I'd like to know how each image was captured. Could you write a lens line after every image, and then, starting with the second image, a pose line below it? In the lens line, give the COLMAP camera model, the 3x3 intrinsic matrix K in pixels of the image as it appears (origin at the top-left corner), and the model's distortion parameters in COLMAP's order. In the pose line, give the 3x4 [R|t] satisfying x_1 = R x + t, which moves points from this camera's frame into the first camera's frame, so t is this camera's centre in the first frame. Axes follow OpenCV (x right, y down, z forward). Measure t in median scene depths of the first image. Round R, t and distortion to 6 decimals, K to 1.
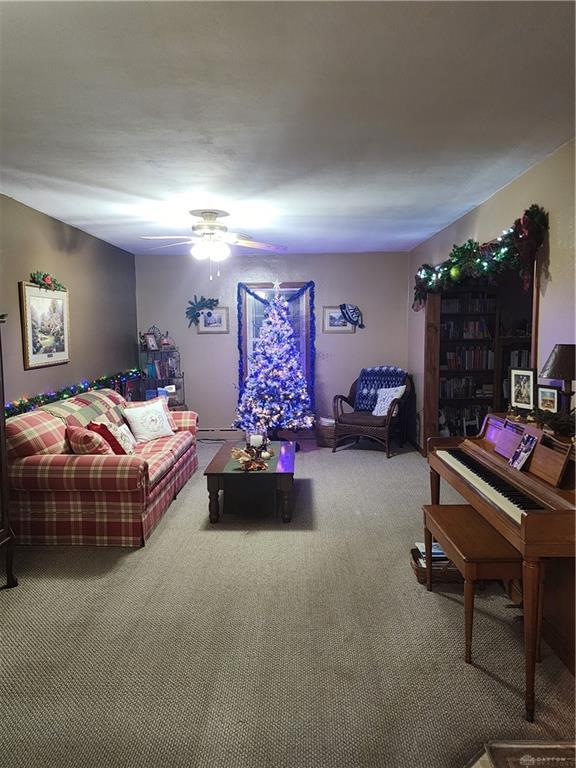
lens RADIAL K [[562.3, 0, 280.8], [0, 562.3, 387.0], [0, 0, 1]] dist [0.065432, -0.052764]
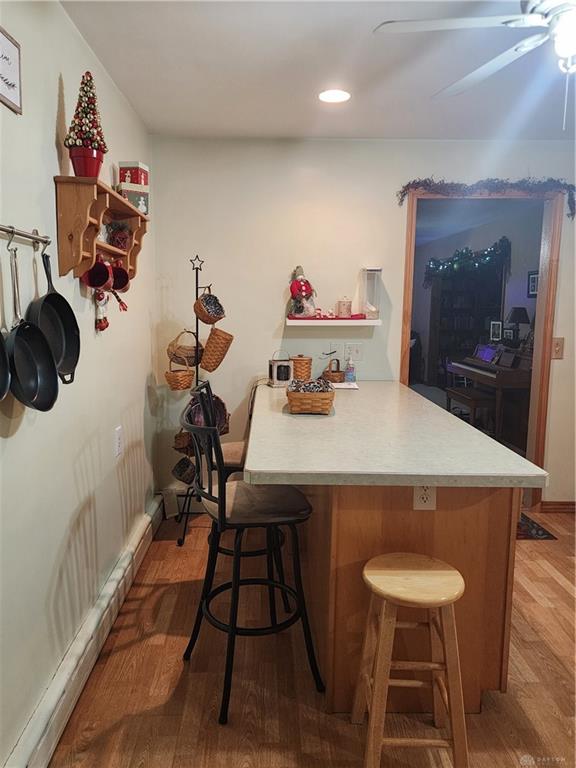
lens RADIAL K [[562.3, 0, 275.7], [0, 562.3, 381.3], [0, 0, 1]] dist [0.065432, -0.052764]
pose [[0.998933, 0.007386, 0.045579, -0.194145], [-0.009126, 0.999232, 0.038098, 0.049996], [-0.045262, -0.038474, 0.998234, -0.426305]]
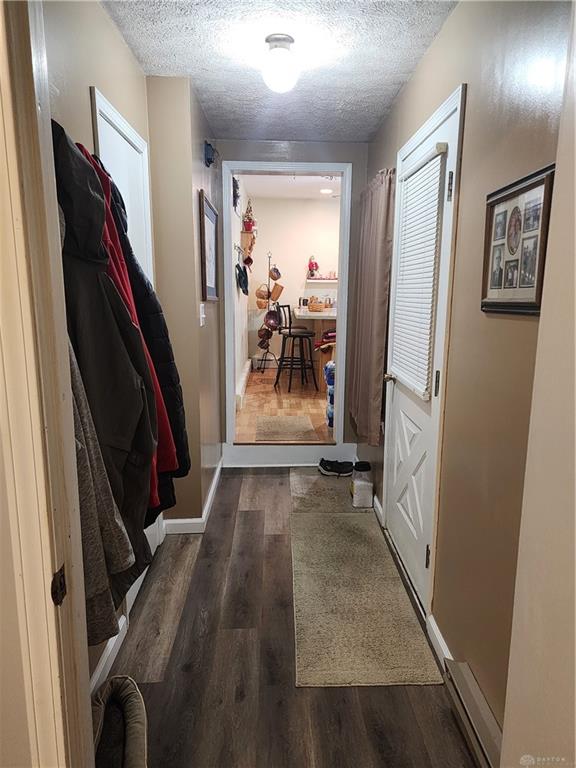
lens RADIAL K [[562.3, 0, 289.4], [0, 562.3, 389.5], [0, 0, 1]] dist [0.065432, -0.052764]
pose [[0.998894, 0.005314, 0.046721, -0.249624], [-0.008877, 0.997038, 0.076402, 0.148960], [-0.046177, -0.076732, 0.995982, -1.078288]]
